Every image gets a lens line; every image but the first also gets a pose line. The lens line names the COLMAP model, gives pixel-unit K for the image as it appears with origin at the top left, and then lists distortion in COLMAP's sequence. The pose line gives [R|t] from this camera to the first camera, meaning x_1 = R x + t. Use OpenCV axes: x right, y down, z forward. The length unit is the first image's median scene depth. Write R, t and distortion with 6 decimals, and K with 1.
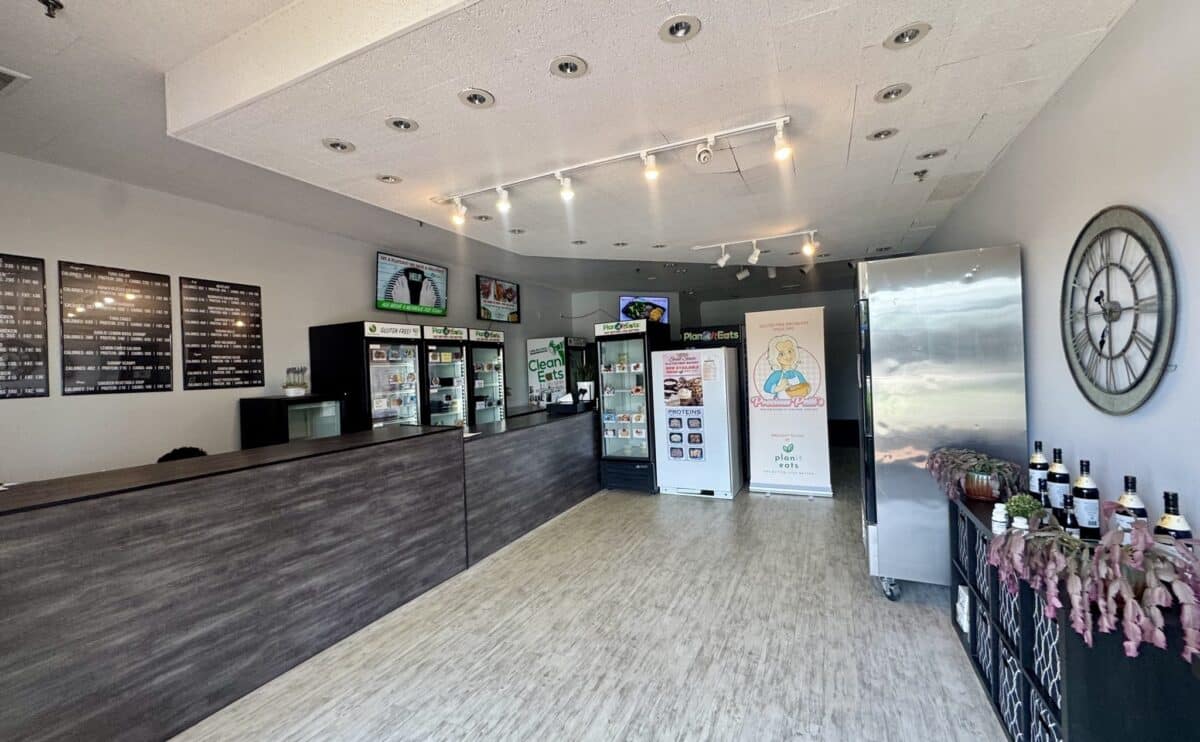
lens RADIAL K [[482.8, 0, 600.0], [0, 482.8, 371.0], [0, 0, 1]] dist [-0.001884, -0.000158]
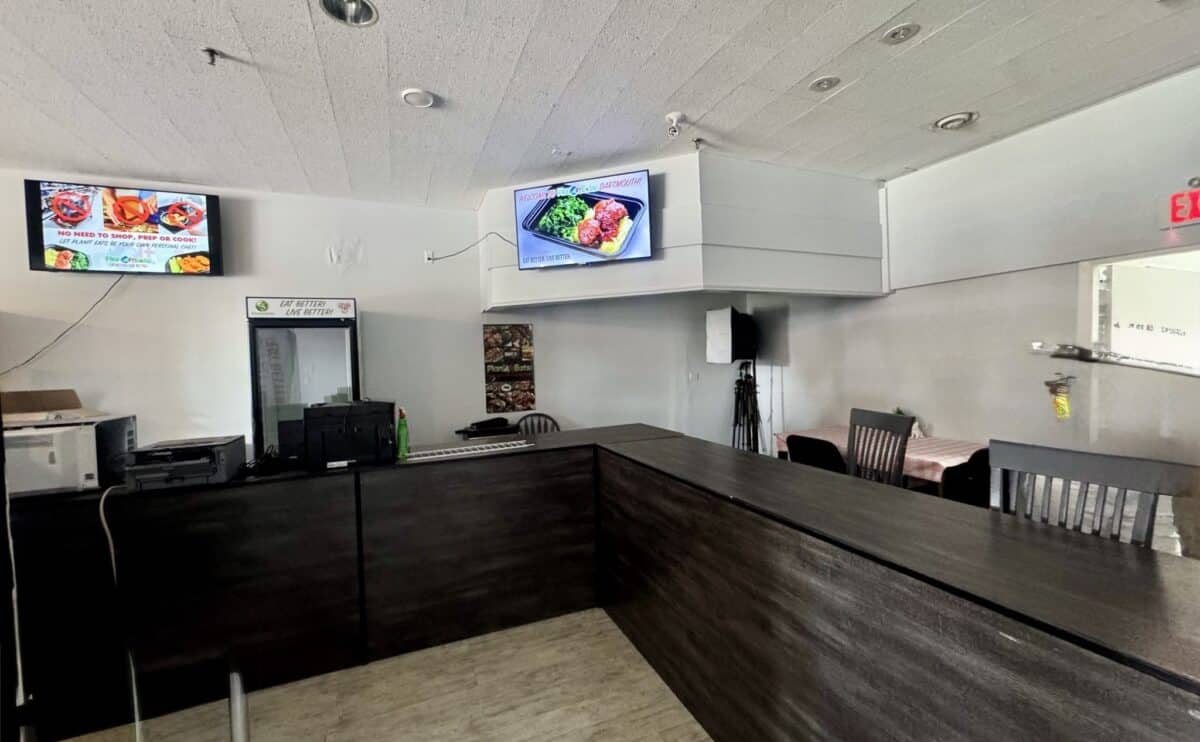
lens RADIAL K [[474.2, 0, 600.0], [0, 474.2, 371.0], [0, 0, 1]] dist [-0.013610, 0.000020]
pose [[0.750409, 0.033283, -0.660135, 0.745461], [-0.005205, 0.998998, 0.044451, -0.043114], [0.660953, -0.029920, 0.749831, 1.523342]]
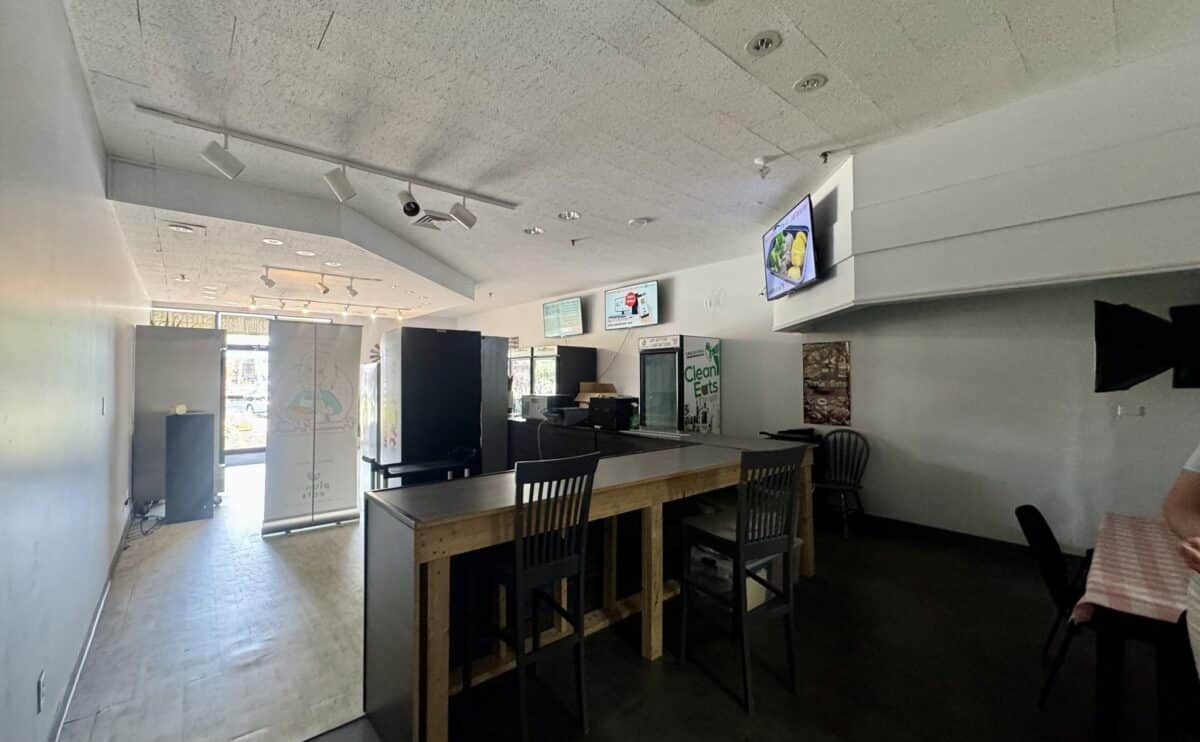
lens RADIAL K [[482.8, 0, 600.0], [0, 482.8, 371.0], [0, 0, 1]] dist [-0.001884, -0.000158]
pose [[-0.403320, 0.028693, -0.914609, 1.149637], [0.009442, 0.999586, 0.027195, -0.066753], [0.915010, 0.002332, -0.403424, 2.142206]]
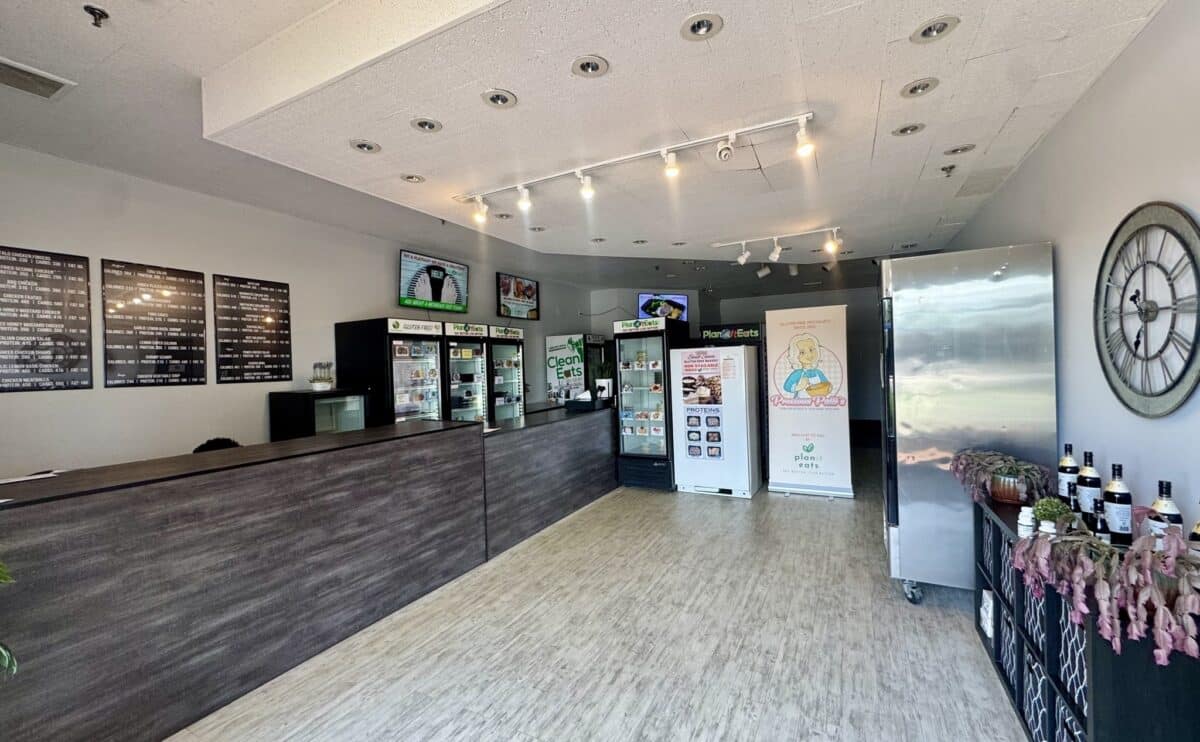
lens RADIAL K [[482.8, 0, 600.0], [0, 482.8, 371.0], [0, 0, 1]] dist [-0.001884, -0.000158]
pose [[0.999269, 0.007953, -0.037395, -0.000879], [-0.007743, 0.999953, 0.005749, 0.000005], [0.037439, -0.005455, 0.999284, -0.003888]]
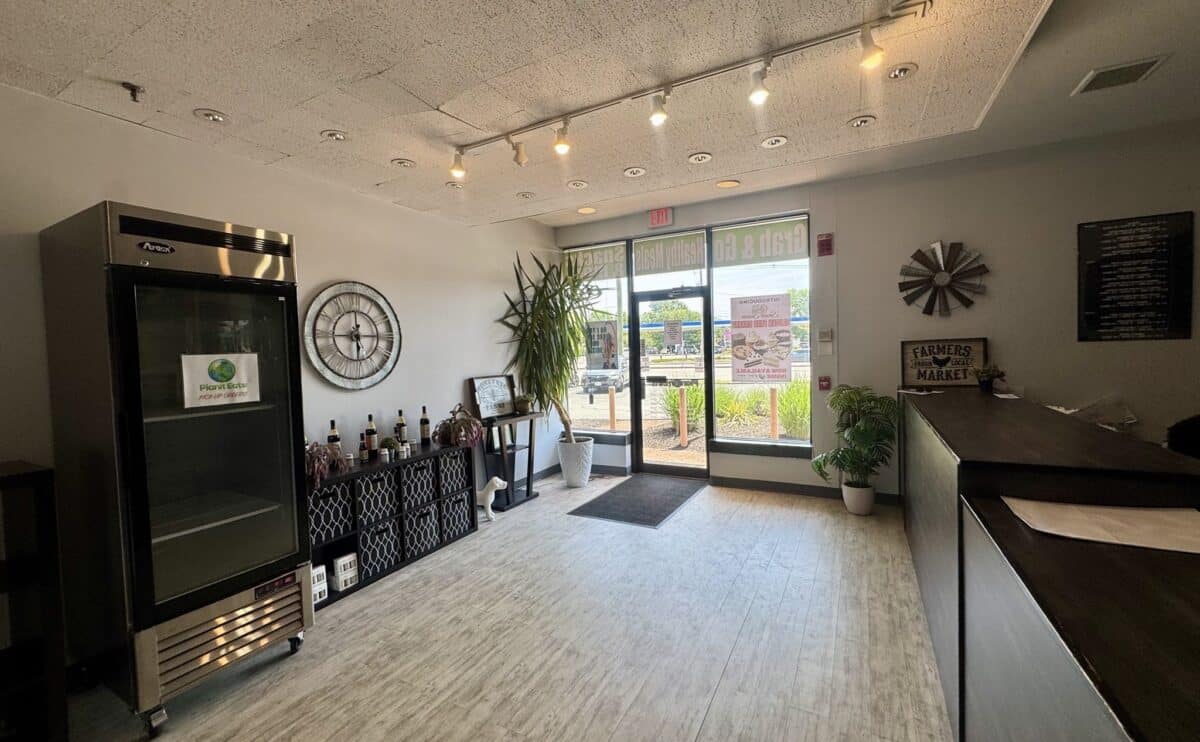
lens RADIAL K [[482.8, 0, 600.0], [0, 482.8, 371.0], [0, 0, 1]] dist [-0.001884, -0.000158]
pose [[-0.996732, 0.066100, 0.046440, 0.009440], [0.068325, 0.996504, 0.048083, -0.005312], [-0.043100, 0.051099, -0.997763, 1.146014]]
